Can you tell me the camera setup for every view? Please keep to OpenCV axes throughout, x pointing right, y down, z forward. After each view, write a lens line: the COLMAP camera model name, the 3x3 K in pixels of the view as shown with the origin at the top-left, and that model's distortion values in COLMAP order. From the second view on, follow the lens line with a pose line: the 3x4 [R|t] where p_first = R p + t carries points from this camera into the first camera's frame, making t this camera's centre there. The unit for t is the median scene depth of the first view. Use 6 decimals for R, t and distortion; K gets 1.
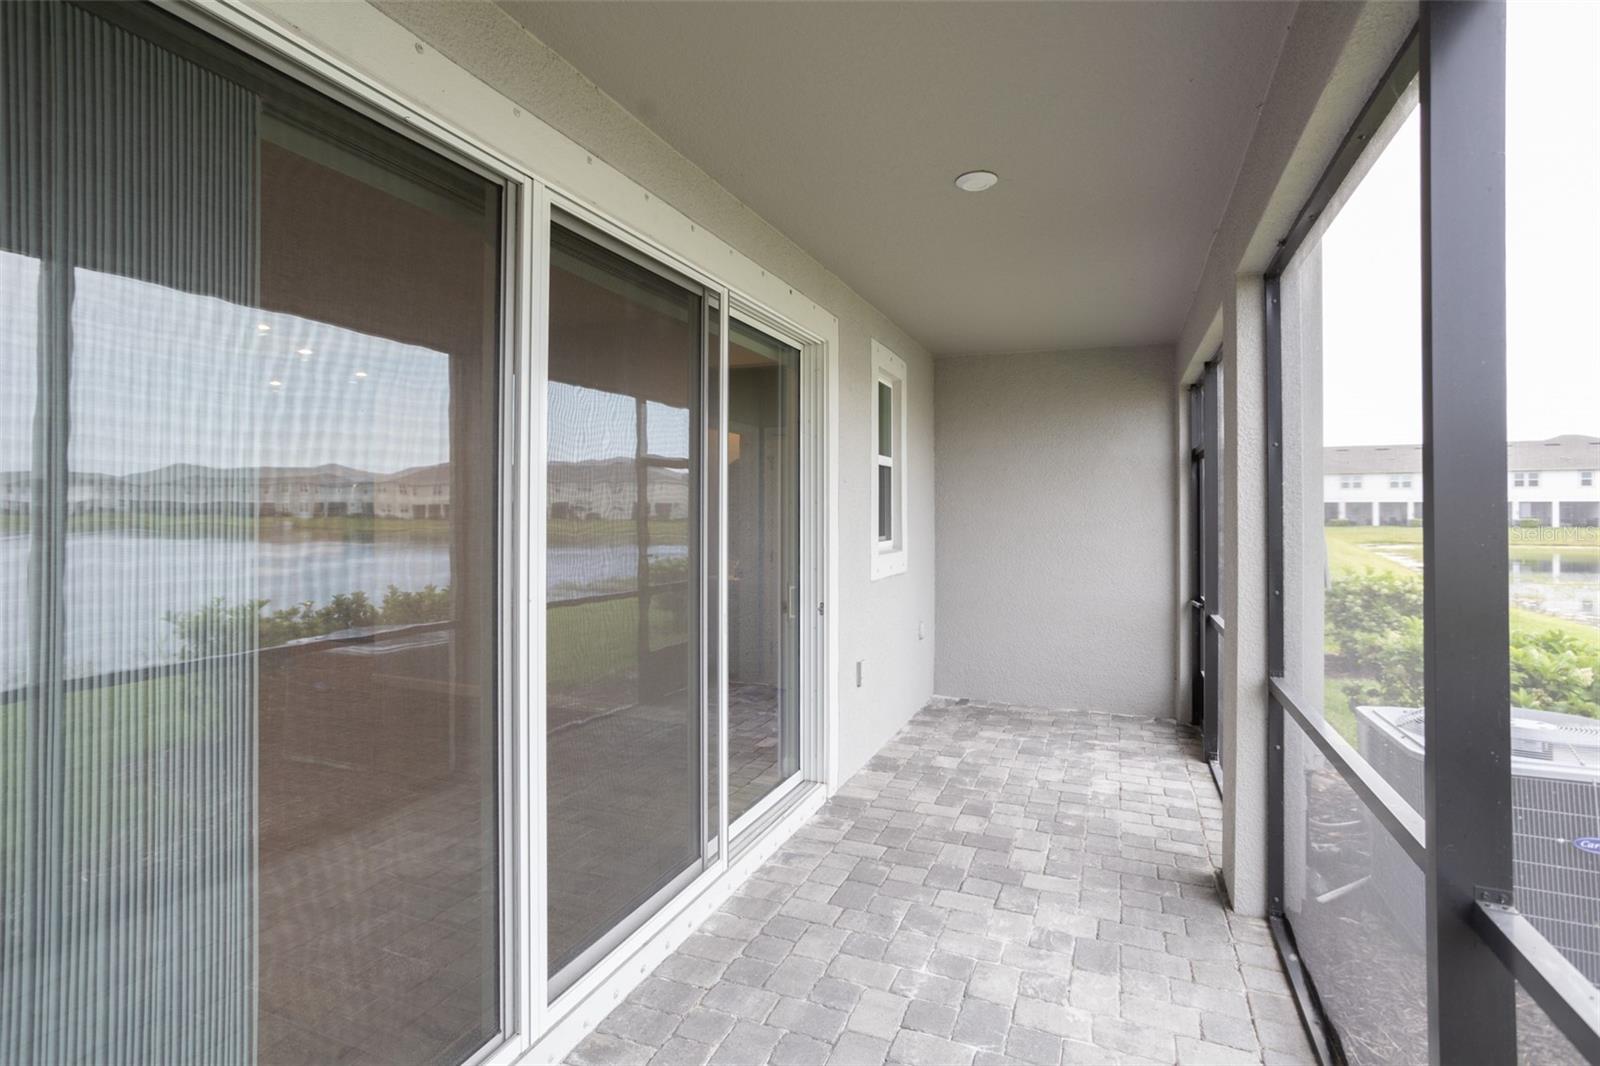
lens RADIAL K [[764.7, 0, 765.8], [0, 764.7, 493.9], [0, 0, 1]] dist [-0.043022, 0.025077]
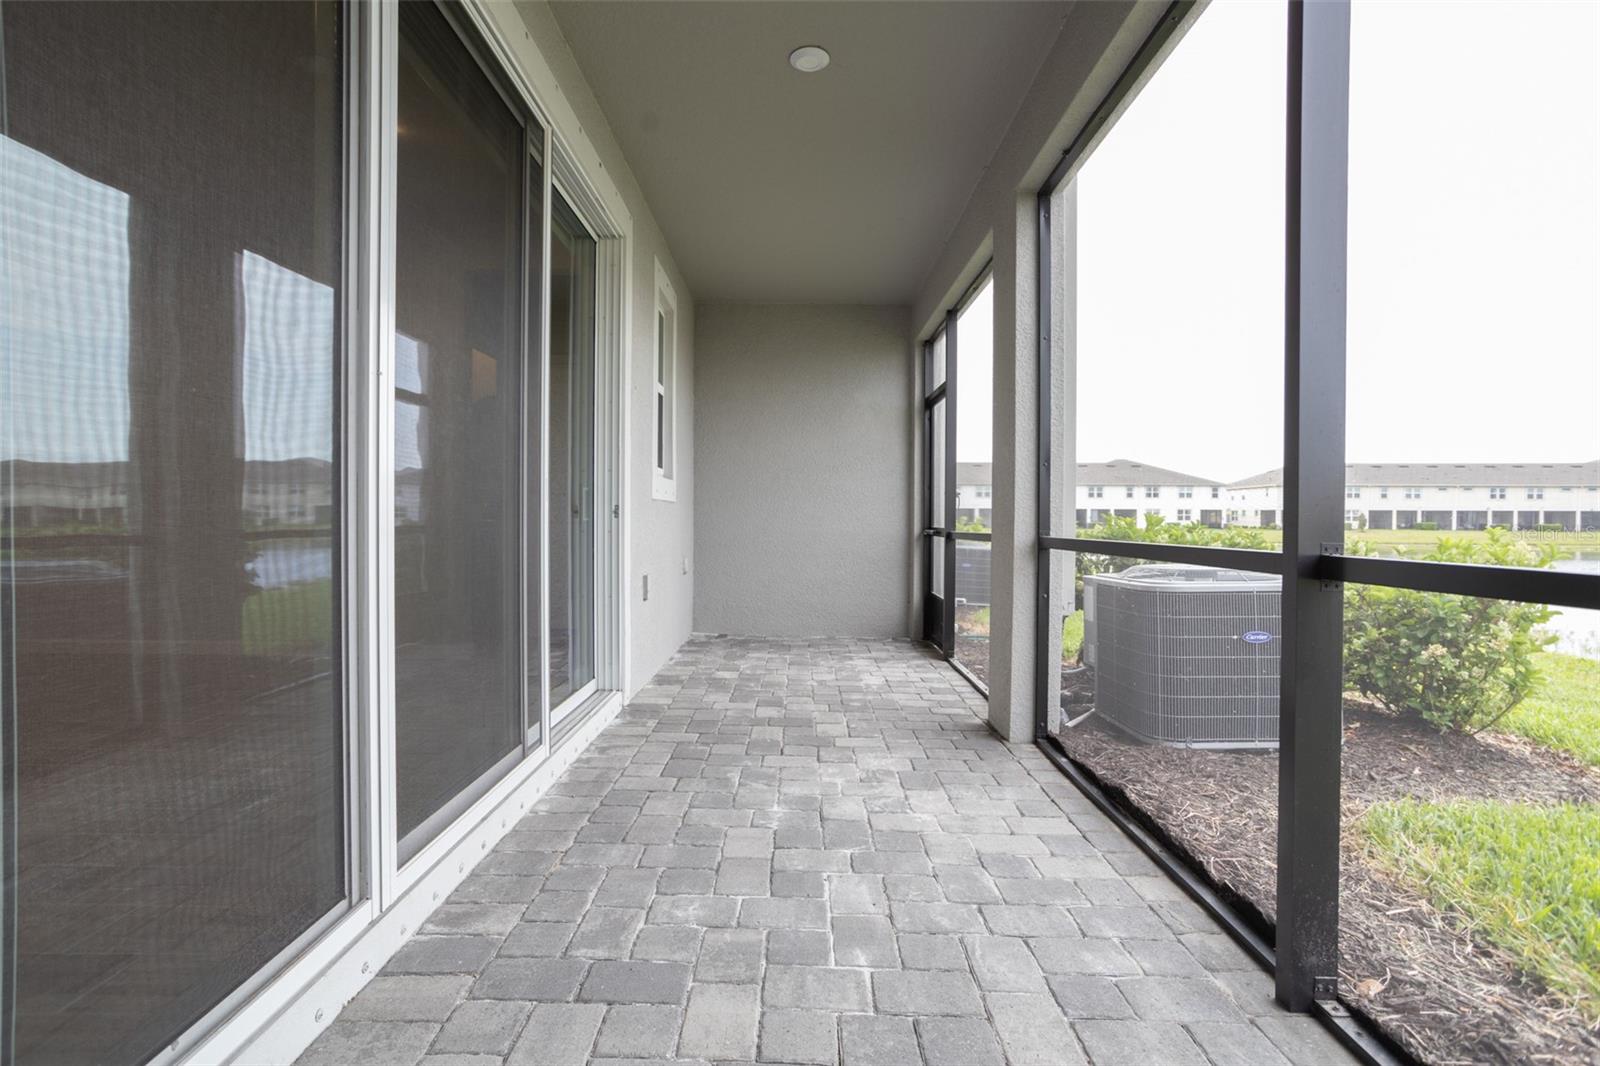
lens RADIAL K [[764.7, 0, 743.9], [0, 764.7, 510.9], [0, 0, 1]] dist [-0.043022, 0.025077]
pose [[0.935020, 0.011672, 0.354403, -0.150202], [-0.017228, 0.999773, 0.012527, 0.172395], [-0.354177, -0.017818, 0.935009, 0.058402]]
